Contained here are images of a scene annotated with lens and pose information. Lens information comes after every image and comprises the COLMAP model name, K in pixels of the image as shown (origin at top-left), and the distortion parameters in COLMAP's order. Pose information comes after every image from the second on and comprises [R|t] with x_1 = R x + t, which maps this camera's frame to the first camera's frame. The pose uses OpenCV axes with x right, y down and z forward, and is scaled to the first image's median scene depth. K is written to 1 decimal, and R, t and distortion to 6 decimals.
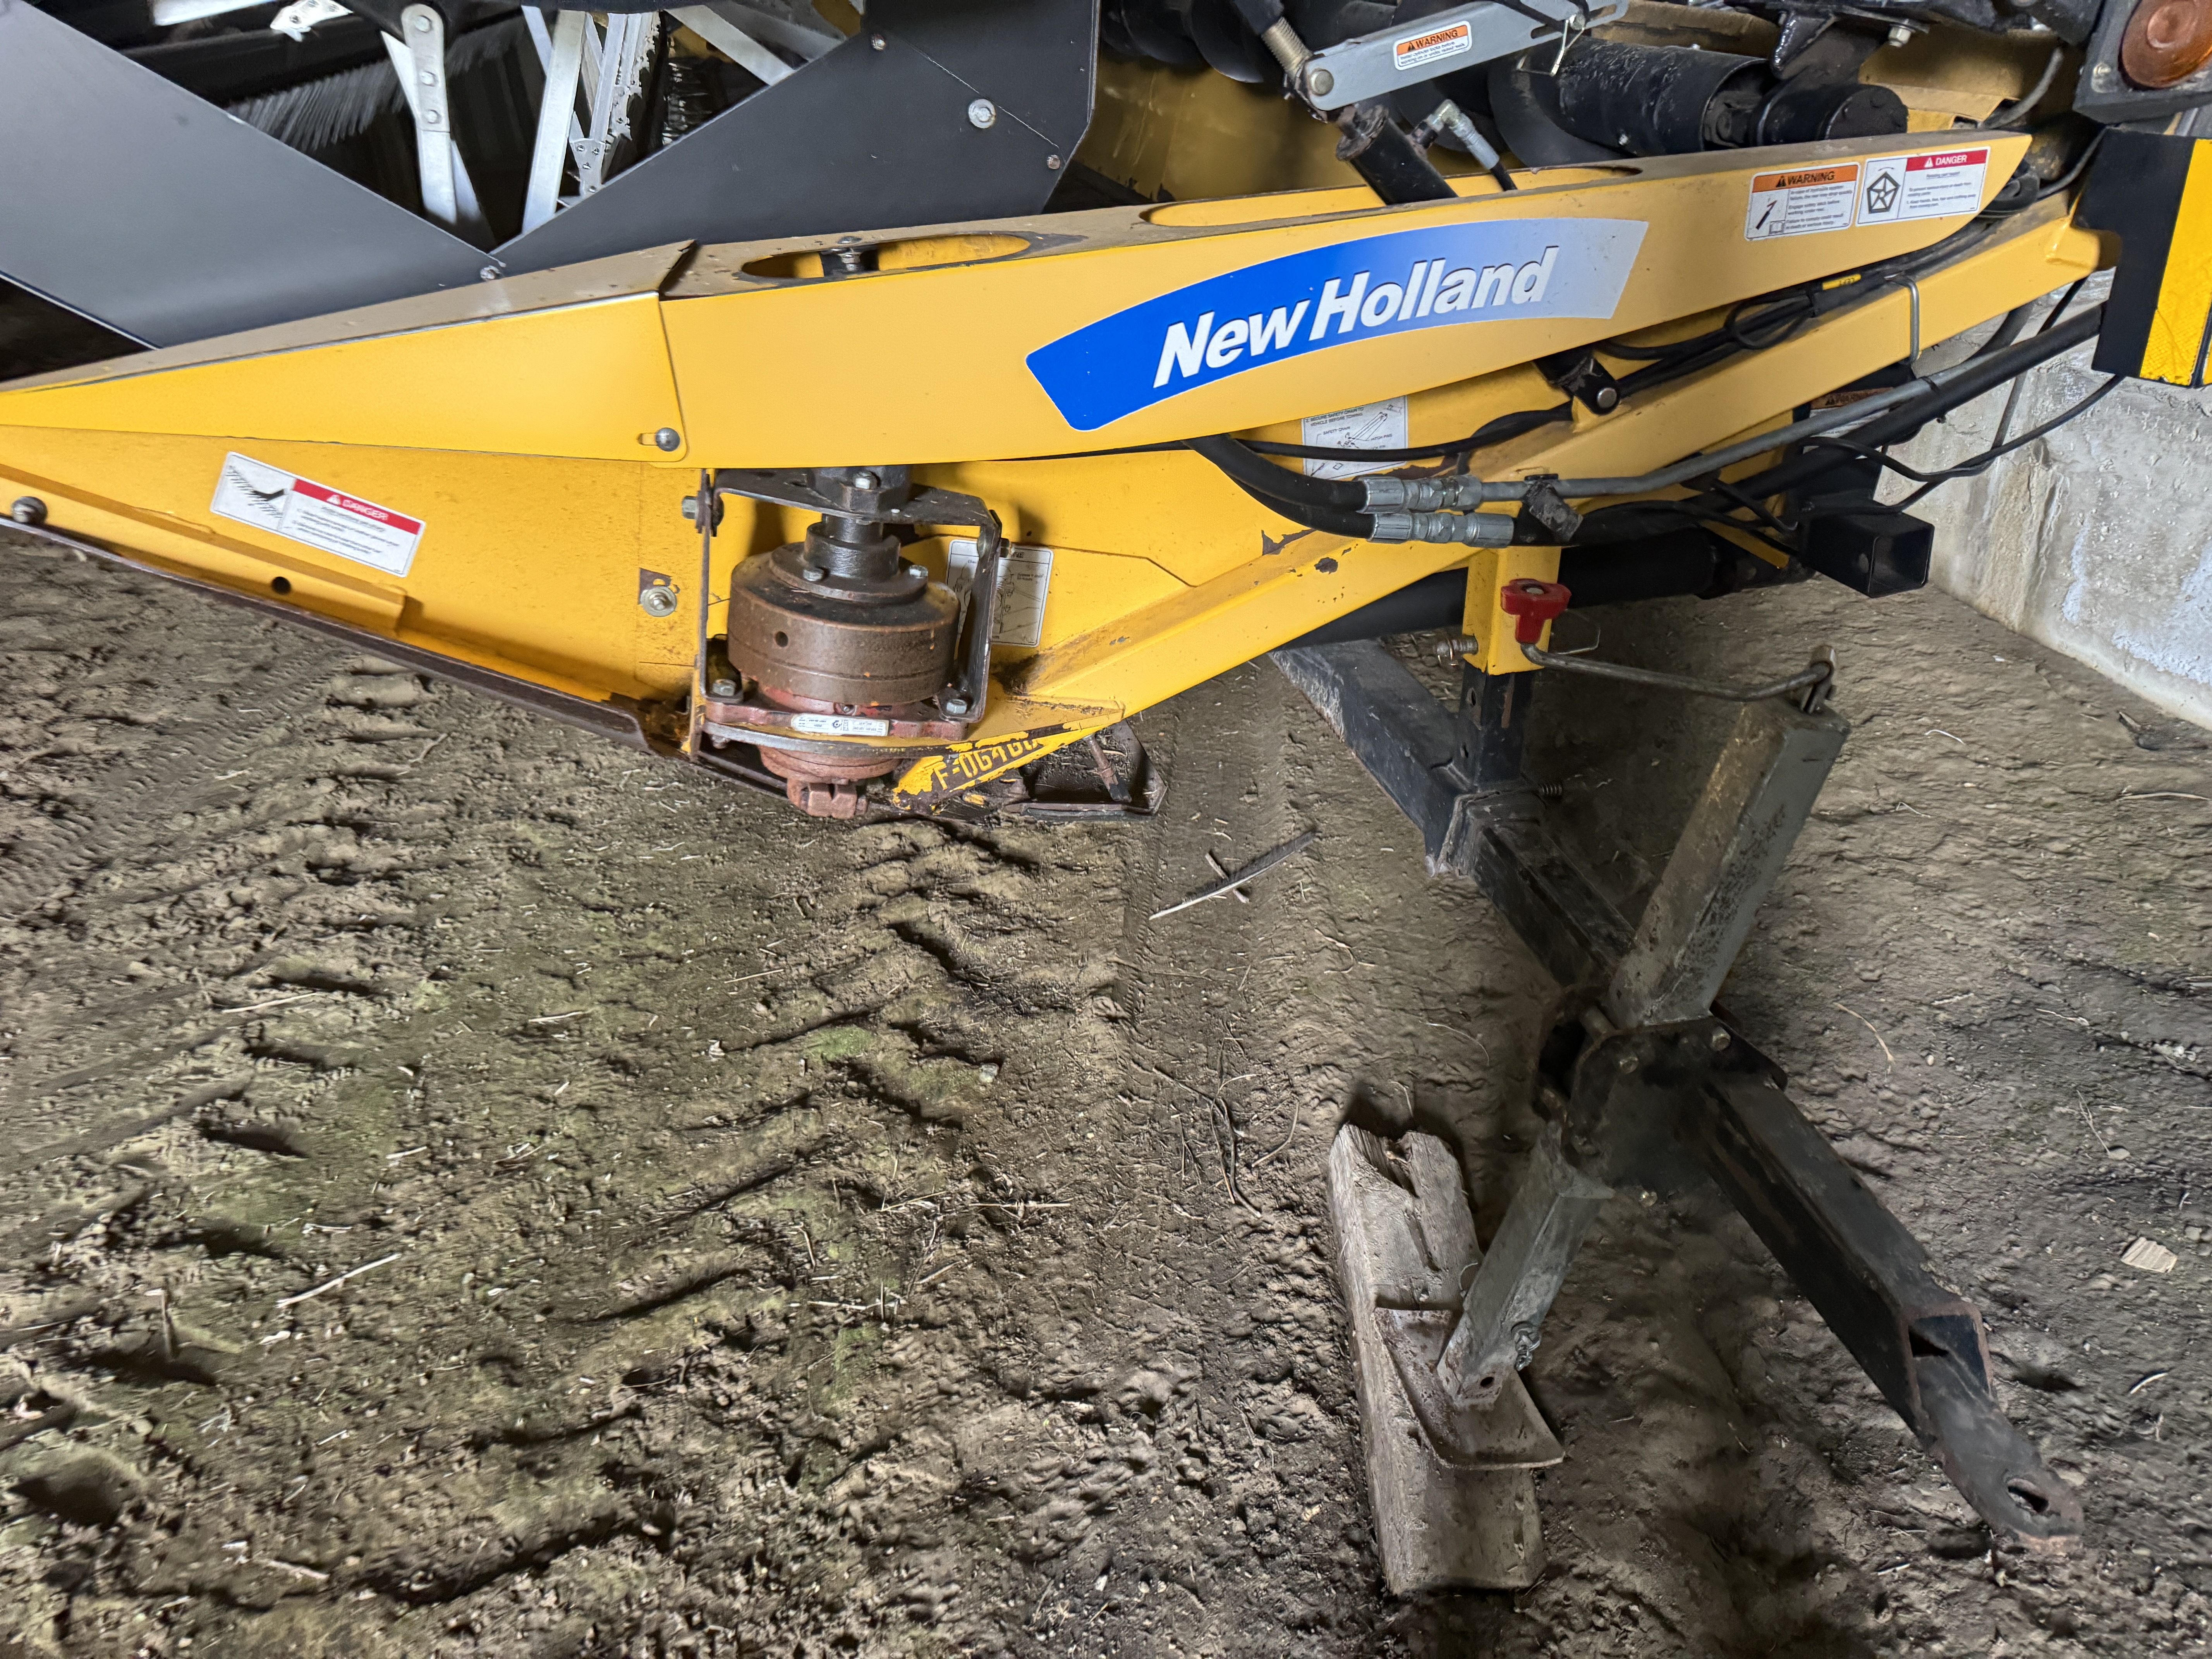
lens RADIAL K [[1543.2, 0, 1102.5], [0, 1543.2, 821.9], [0, 0, 1]] dist [0.096952, -0.147741]
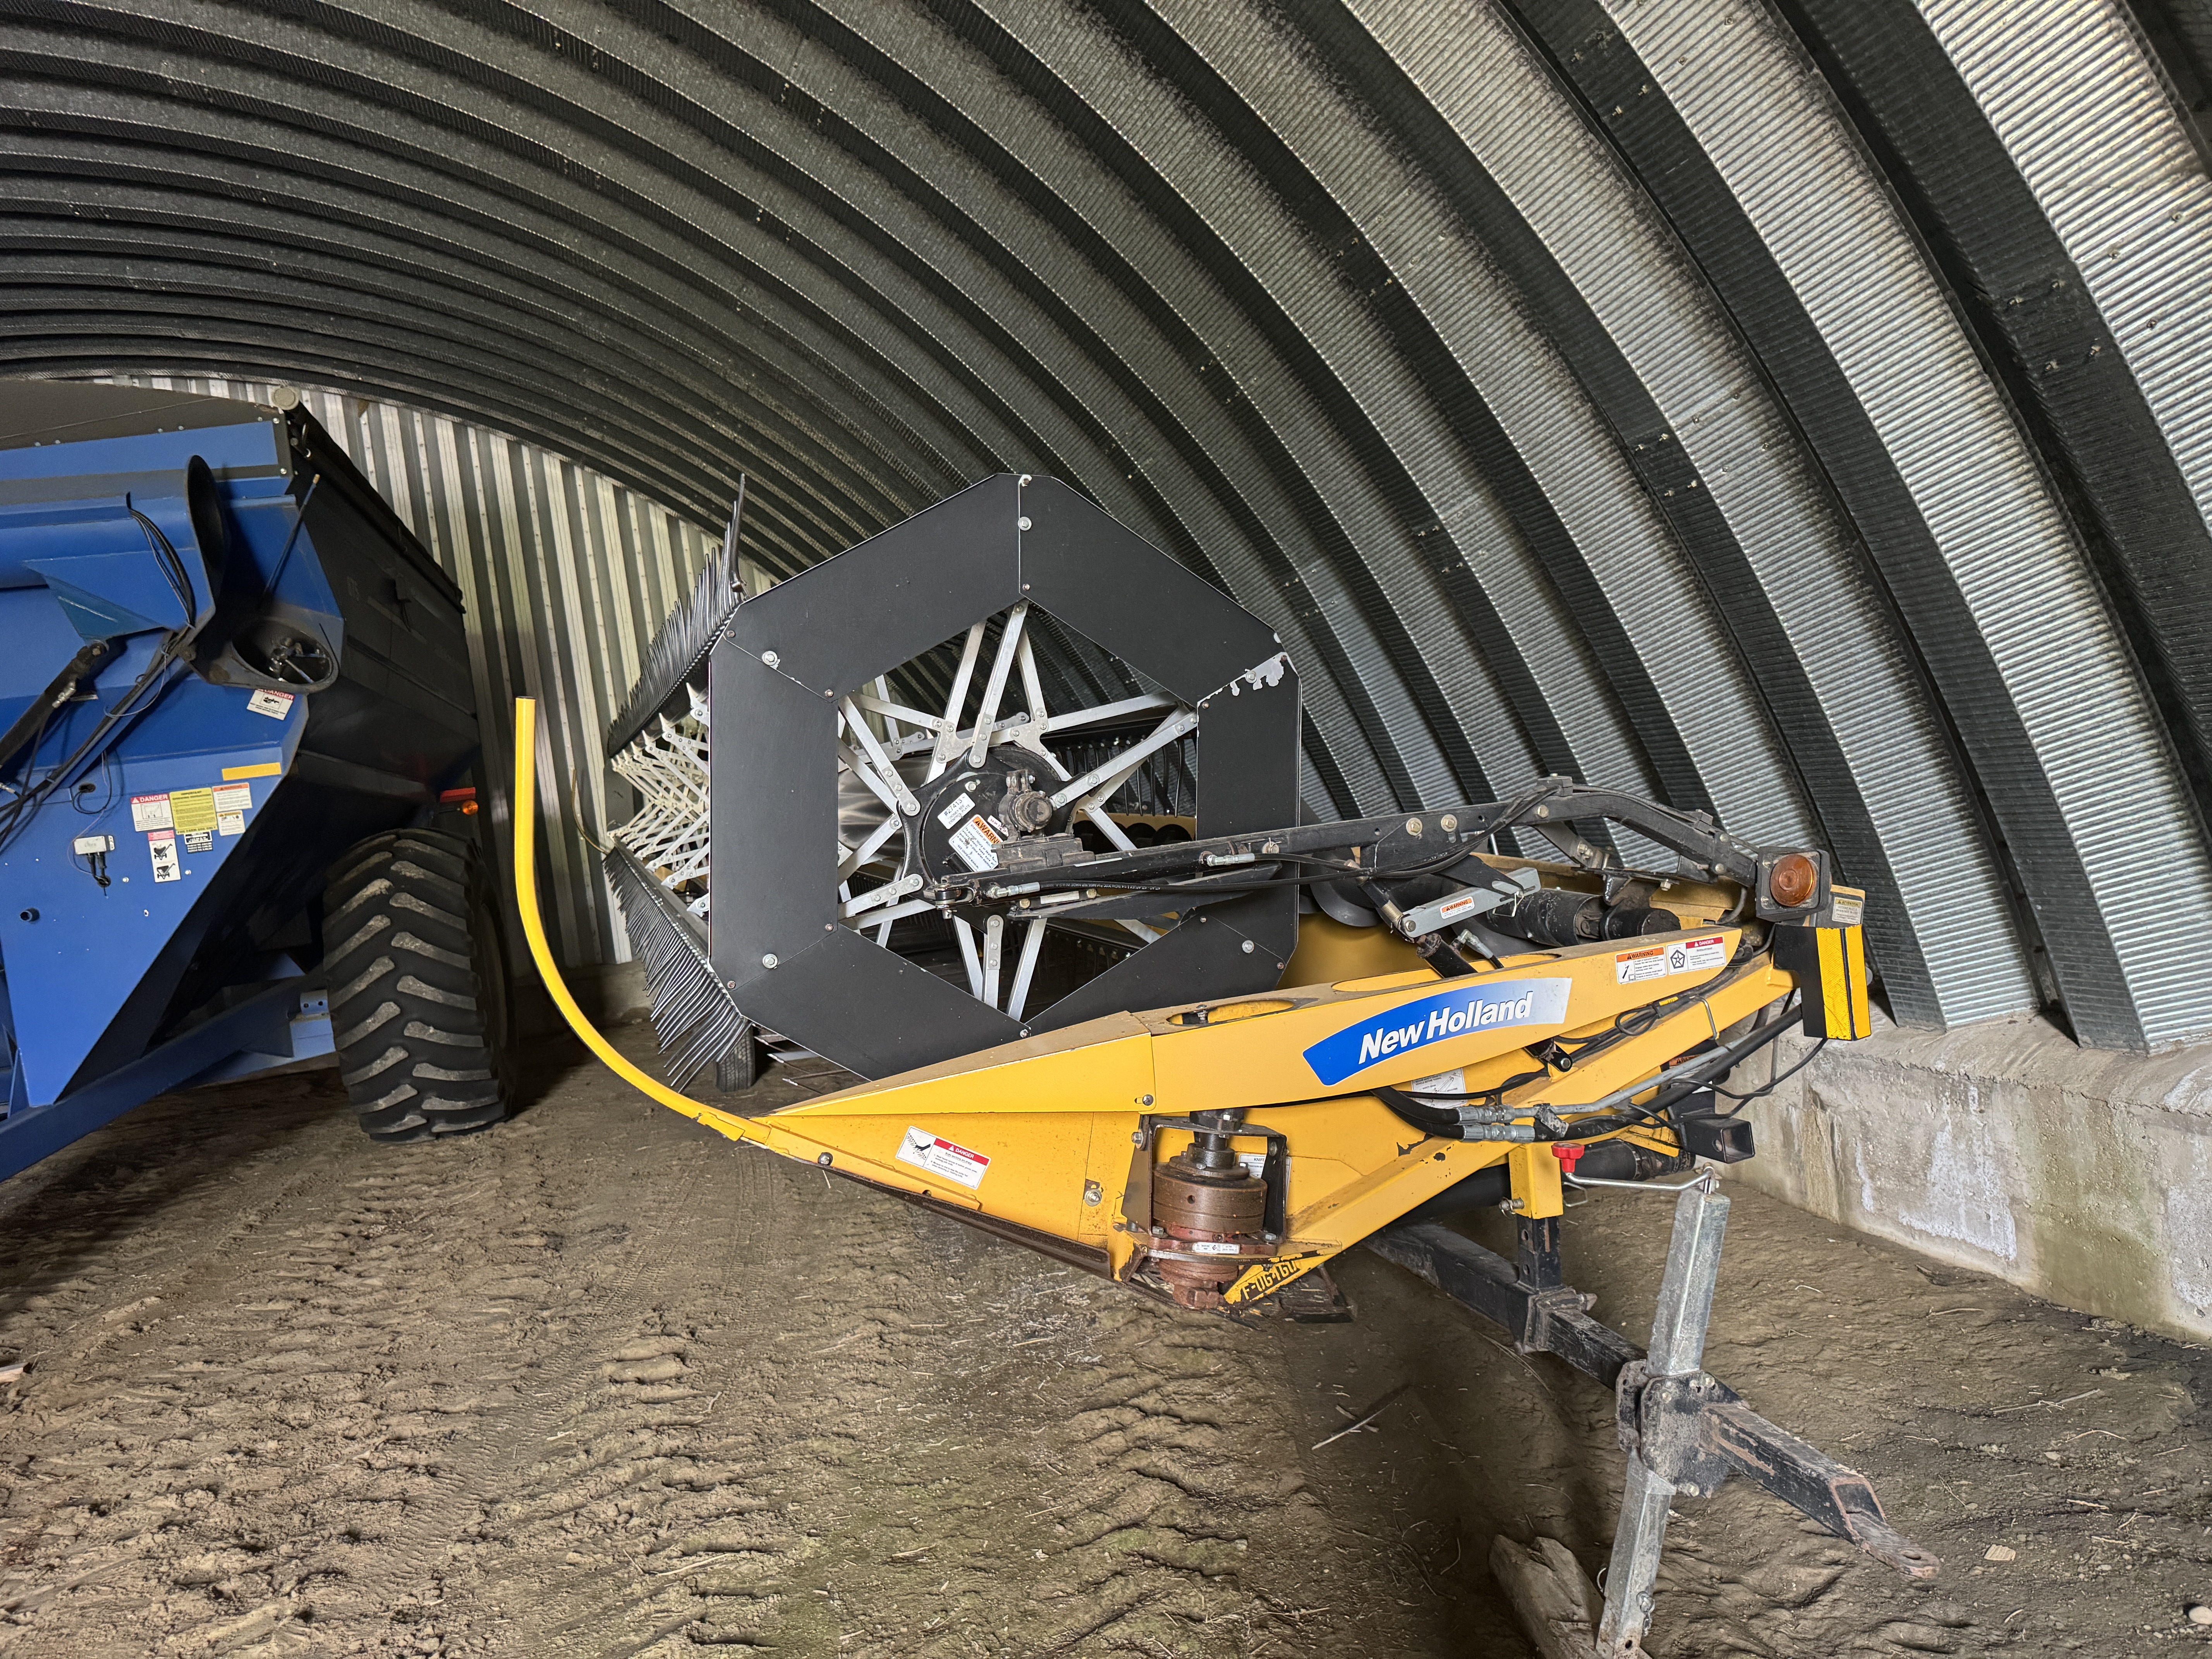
lens RADIAL K [[1543.2, 0, 1102.5], [0, 1543.2, 821.9], [0, 0, 1]] dist [0.096952, -0.147741]
pose [[0.994763, -0.046699, 0.090917, -0.403541], [0.083186, 0.886754, -0.454696, 0.288325], [-0.059387, 0.459877, 0.885994, -0.799933]]
